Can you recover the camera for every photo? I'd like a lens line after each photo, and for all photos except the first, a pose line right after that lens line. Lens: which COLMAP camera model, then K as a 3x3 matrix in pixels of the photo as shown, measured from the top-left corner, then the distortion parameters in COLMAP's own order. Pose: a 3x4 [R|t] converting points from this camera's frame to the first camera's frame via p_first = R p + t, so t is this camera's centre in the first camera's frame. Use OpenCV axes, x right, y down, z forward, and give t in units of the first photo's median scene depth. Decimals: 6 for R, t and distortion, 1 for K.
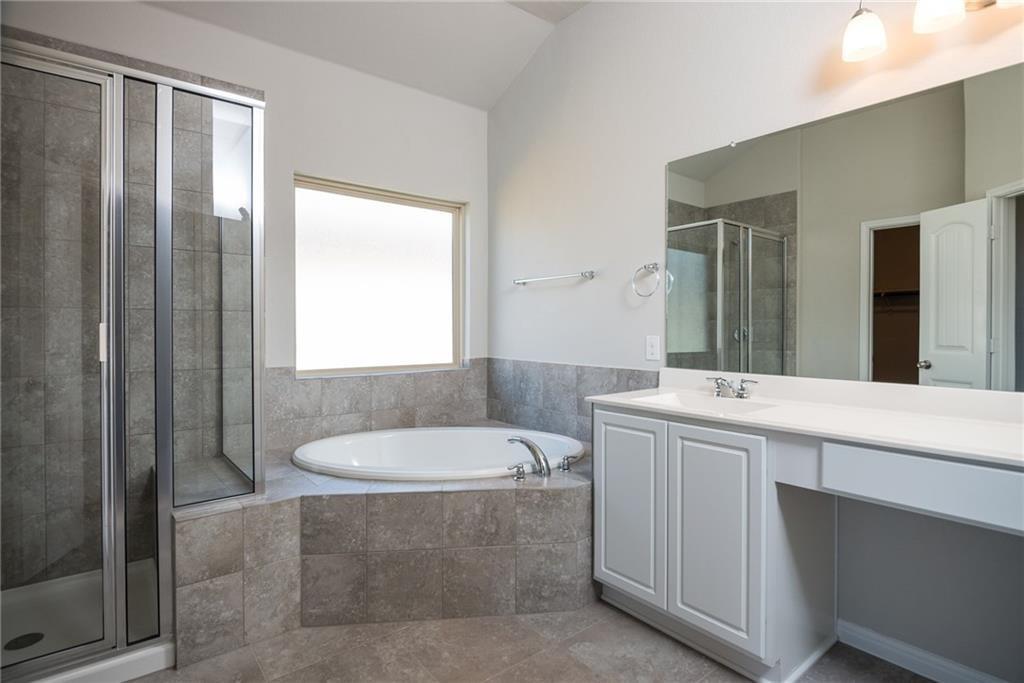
lens RADIAL K [[517.2, 0, 512.0], [0, 517.2, 341.5], [0, 0, 1]] dist [0.001091, 0.000227]
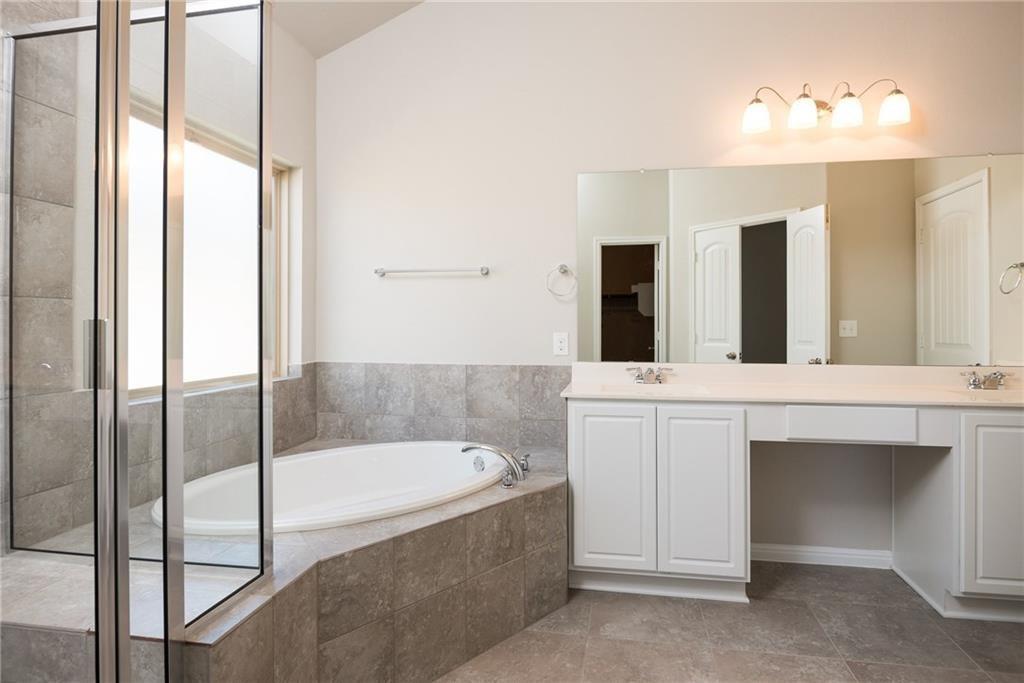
lens RADIAL K [[569.9, 0, 513.7], [0, 569.9, 331.4], [0, 0, 1]] dist [-0.002391, -0.000062]
pose [[0.756945, -0.009870, 0.653404, -0.686851], [0.019731, 0.999775, -0.007754, -0.007235], [-0.653181, 0.018762, 0.756969, 0.215984]]
